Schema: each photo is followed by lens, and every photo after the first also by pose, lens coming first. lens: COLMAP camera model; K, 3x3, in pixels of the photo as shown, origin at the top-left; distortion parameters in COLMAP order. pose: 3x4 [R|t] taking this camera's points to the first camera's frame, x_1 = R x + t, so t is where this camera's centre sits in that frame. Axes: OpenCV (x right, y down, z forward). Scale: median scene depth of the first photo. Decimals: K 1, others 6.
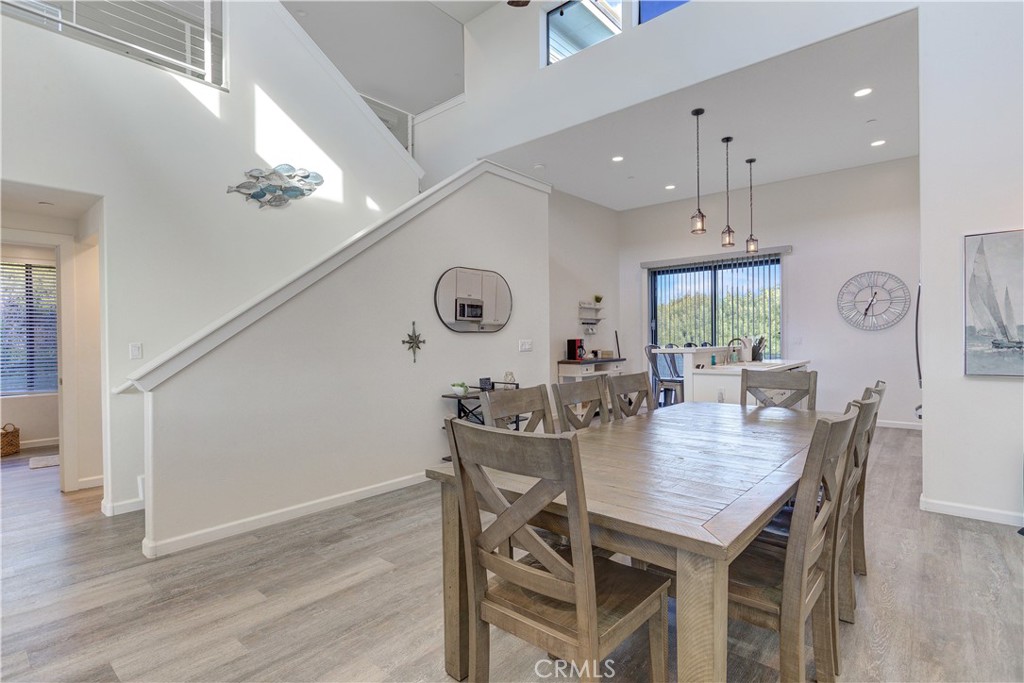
lens RADIAL K [[497.1, 0, 508.8], [0, 497.1, 337.8], [0, 0, 1]] dist [-0.002739, -0.000484]
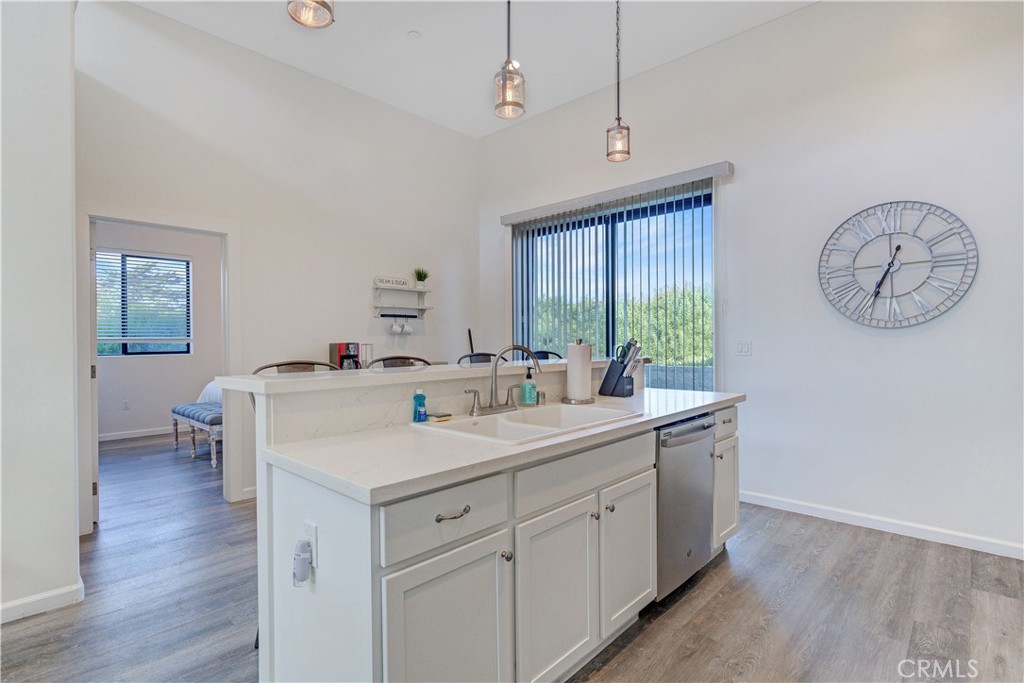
lens RADIAL K [[497.1, 0, 511.9], [0, 497.1, 341.0], [0, 0, 1]] dist [-0.002739, -0.000484]
pose [[0.998943, 0.004989, -0.045692, 0.407827], [-0.004729, 0.999972, 0.005800, -0.004252], [0.045719, -0.005578, 0.998939, 0.530438]]
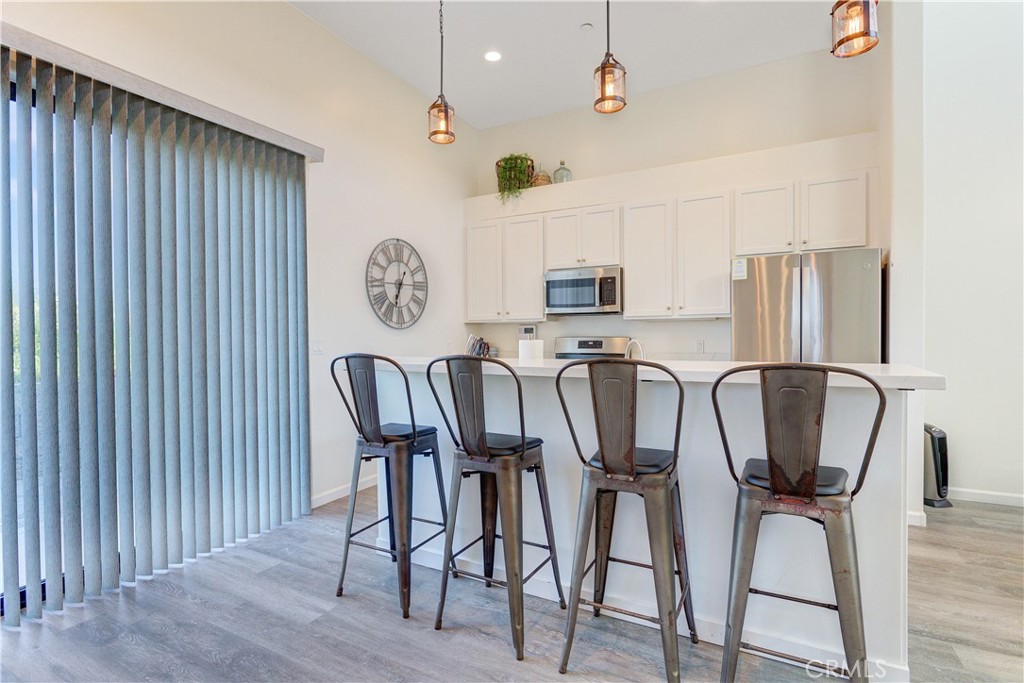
lens RADIAL K [[497.1, 0, 509.7], [0, 497.1, 338.8], [0, 0, 1]] dist [-0.002739, -0.000484]
pose [[-0.218018, 0.003868, 0.975937, 0.062984], [0.008424, 0.999962, -0.002082, 0.000665], [-0.975908, 0.007767, -0.218042, 1.027148]]
